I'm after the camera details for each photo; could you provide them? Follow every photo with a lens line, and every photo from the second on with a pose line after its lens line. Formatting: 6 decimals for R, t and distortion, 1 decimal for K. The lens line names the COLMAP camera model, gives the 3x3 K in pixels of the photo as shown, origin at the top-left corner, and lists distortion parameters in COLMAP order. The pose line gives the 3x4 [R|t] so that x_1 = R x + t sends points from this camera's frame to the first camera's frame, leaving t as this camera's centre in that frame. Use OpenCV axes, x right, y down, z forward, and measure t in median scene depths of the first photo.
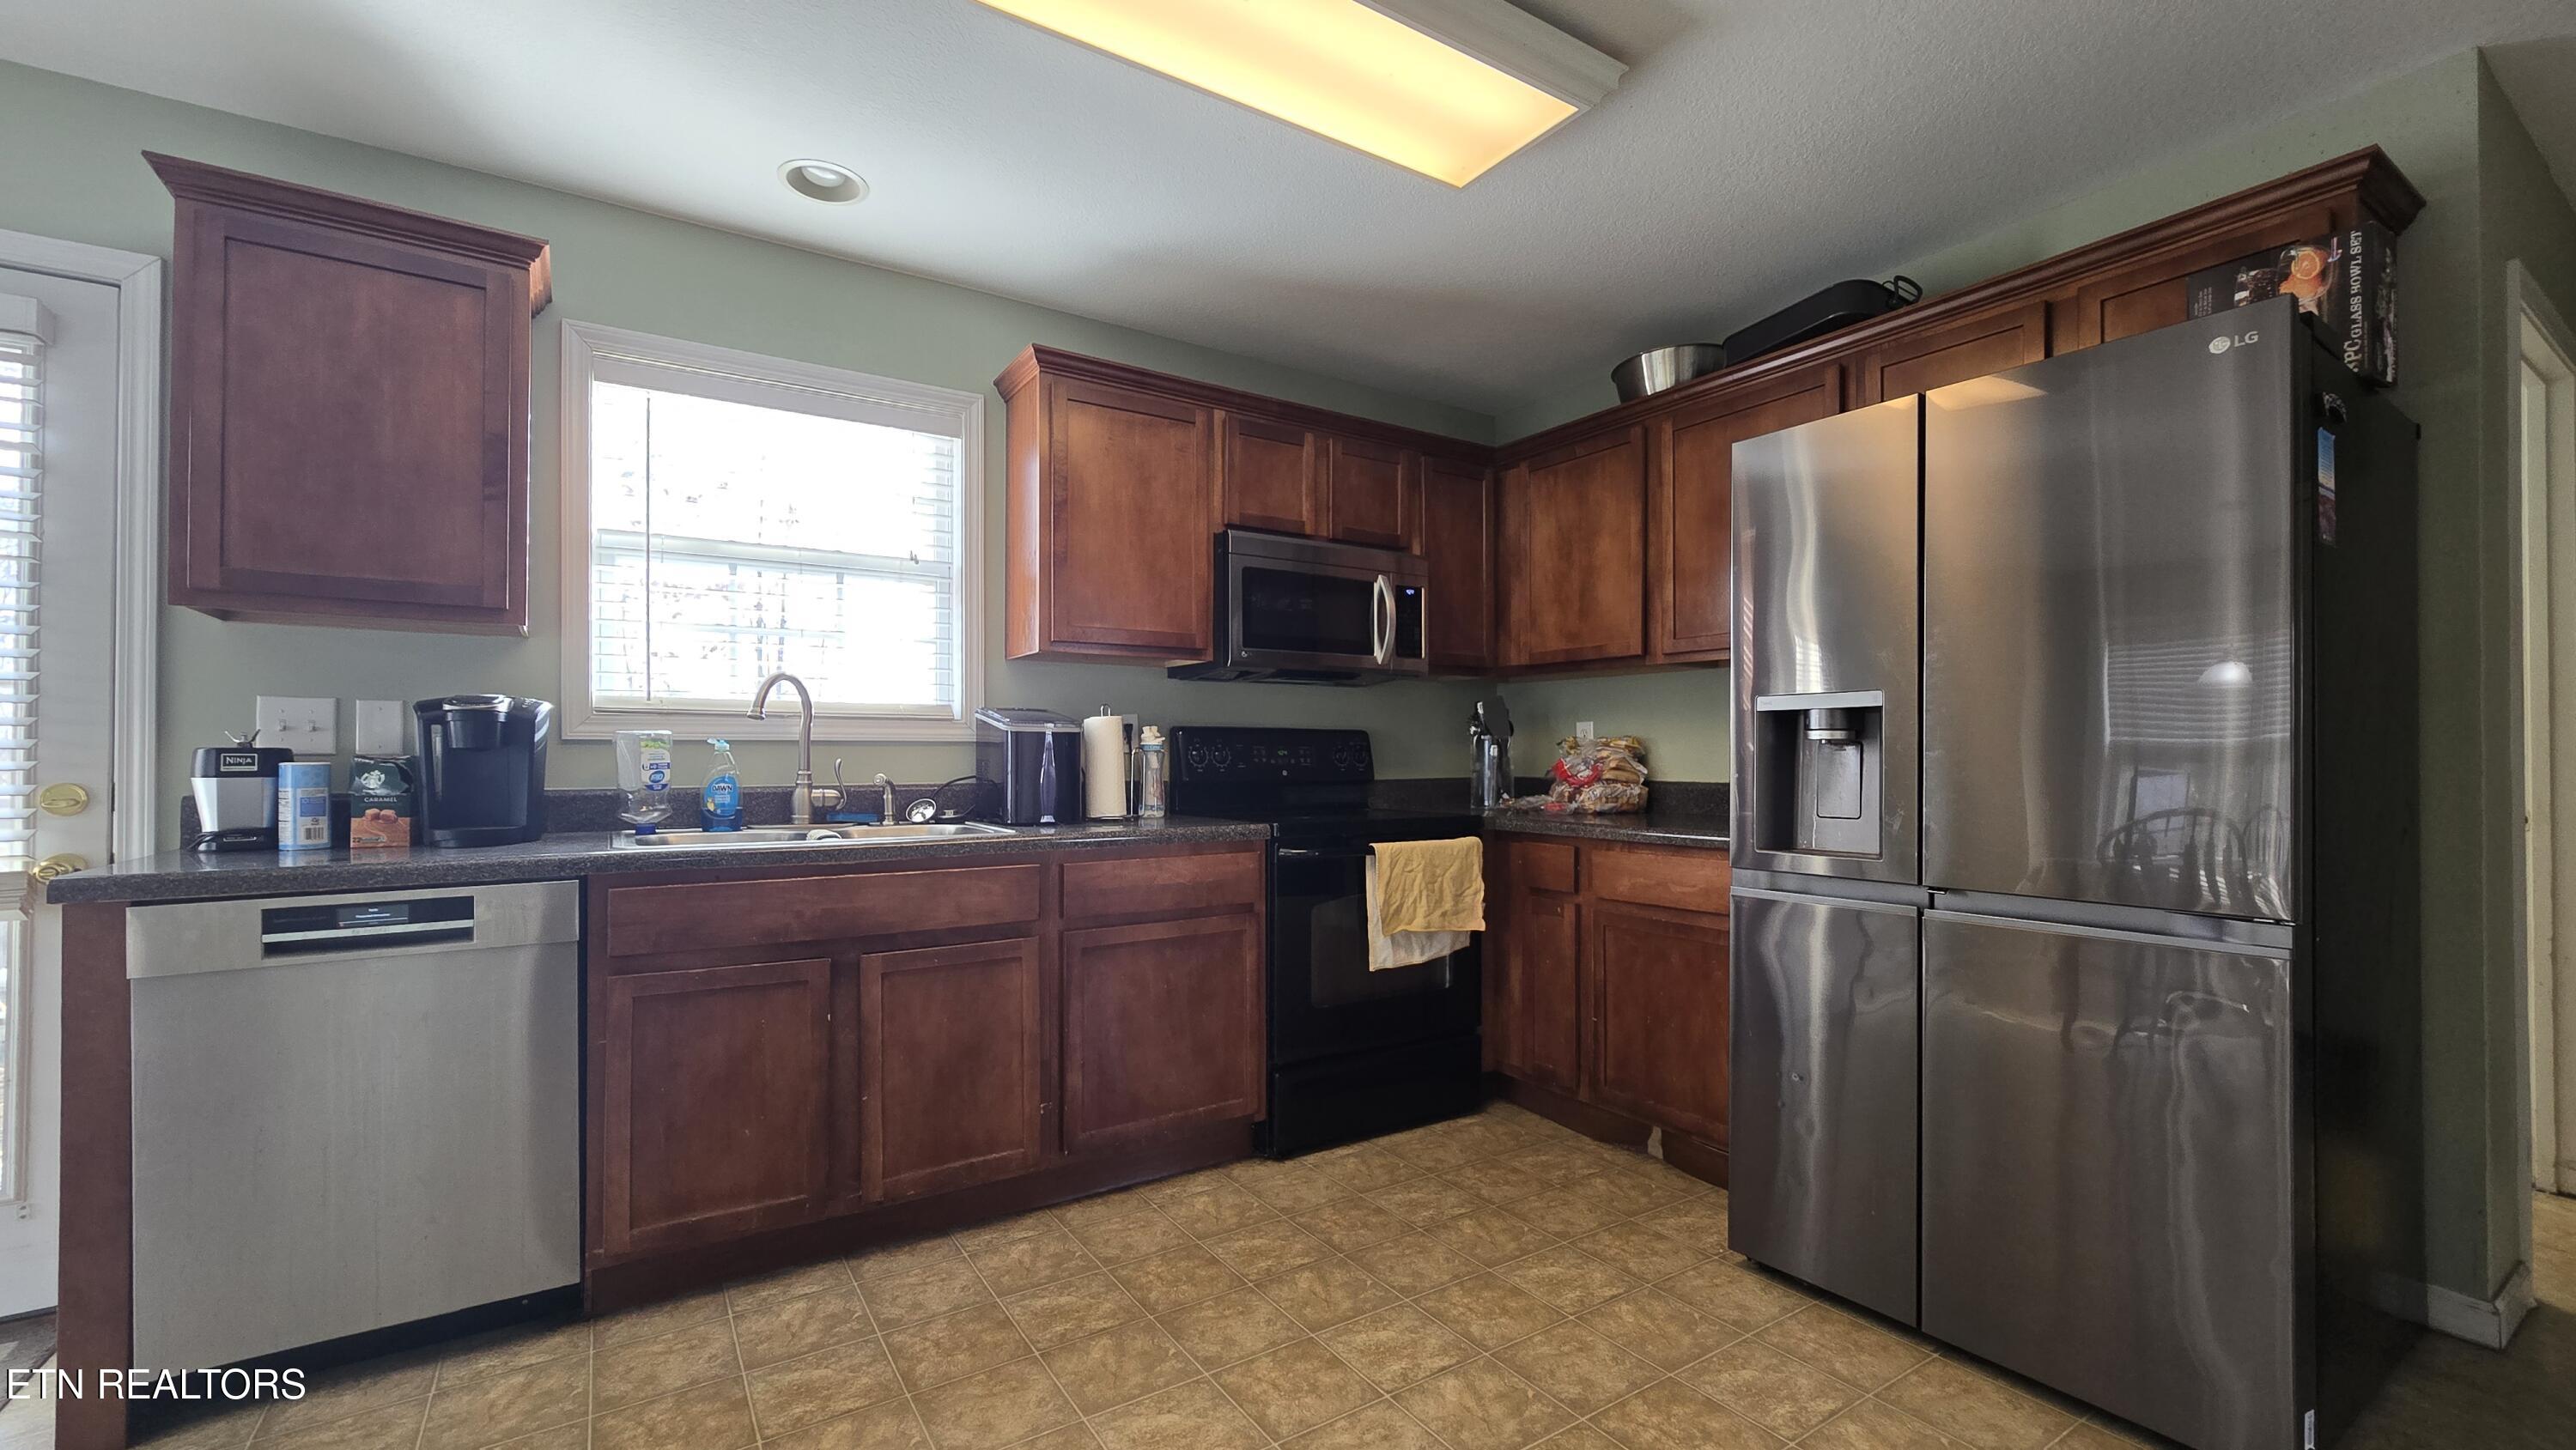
lens RADIAL K [[1045.9, 0, 1283.2], [0, 1045.9, 751.8], [0, 0, 1]] dist [-0.003398, -0.000299]
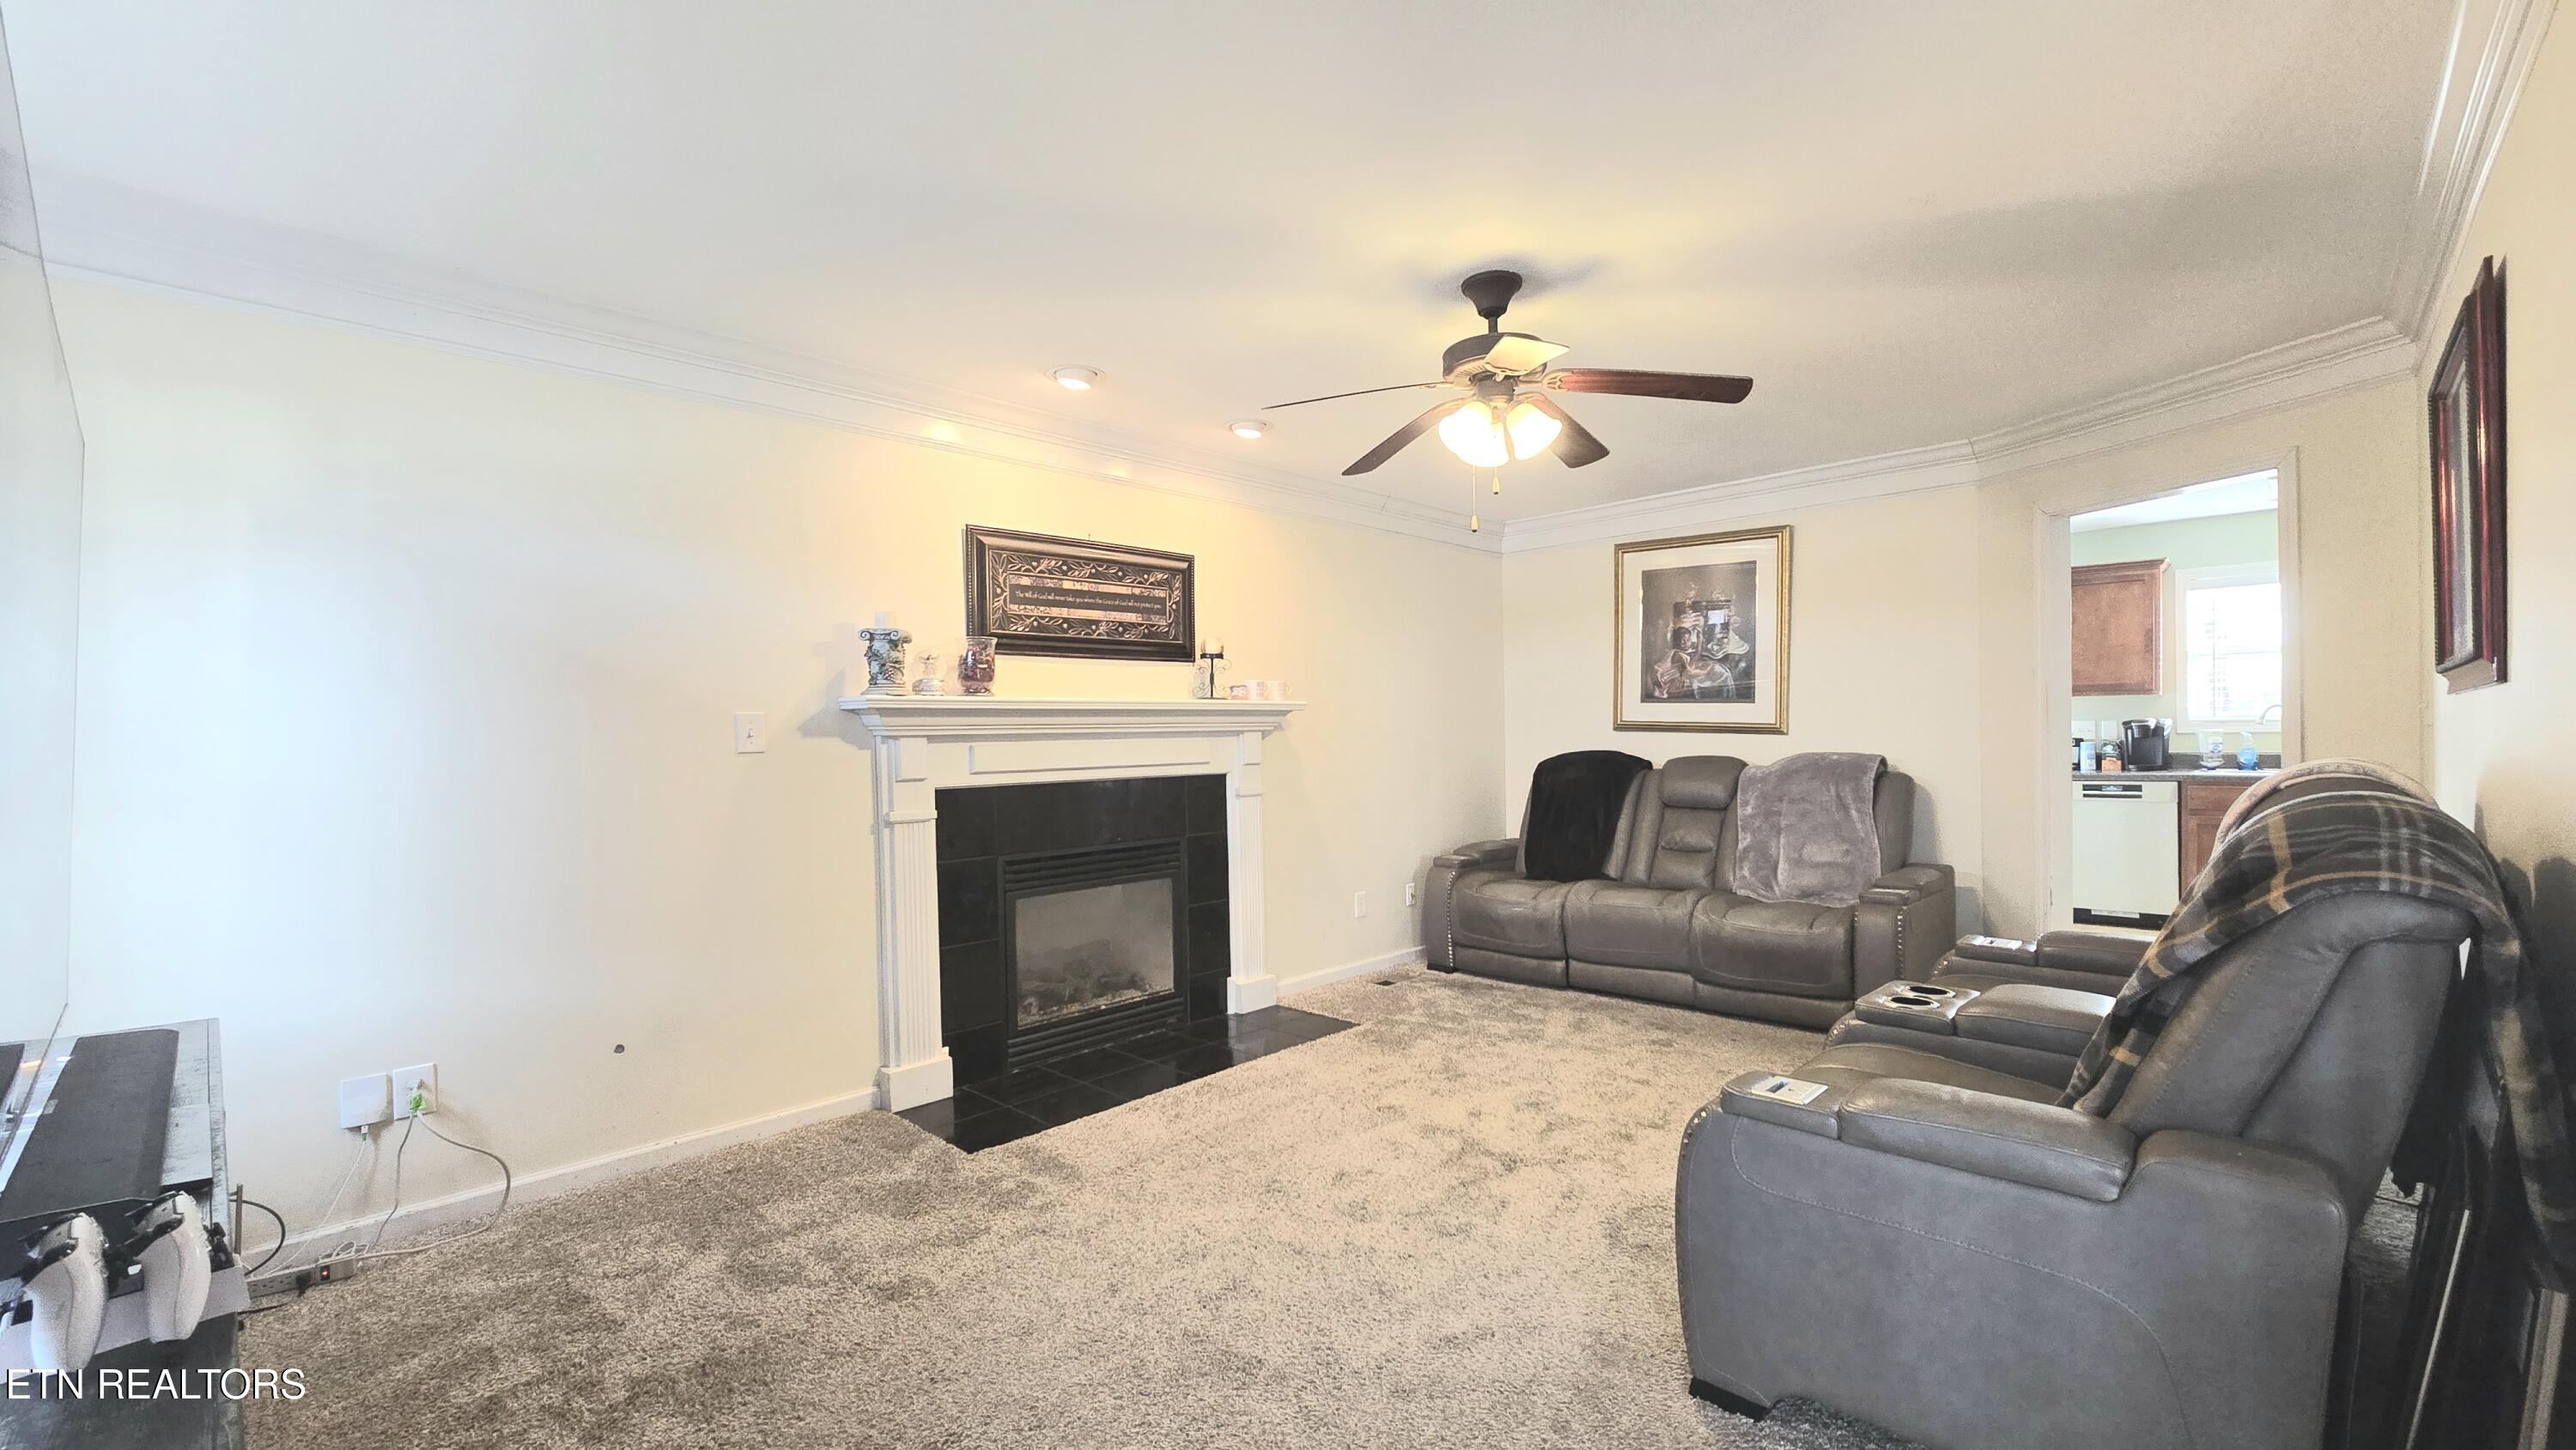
lens RADIAL K [[1045.9, 0, 1283.2], [0, 1045.9, 751.8], [0, 0, 1]] dist [-0.003398, -0.000299]
pose [[0.216590, 0.009916, -0.976212, 1.519953], [0.015540, 0.999787, 0.013603, -0.039847], [0.976139, -0.018116, 0.216389, -1.935141]]
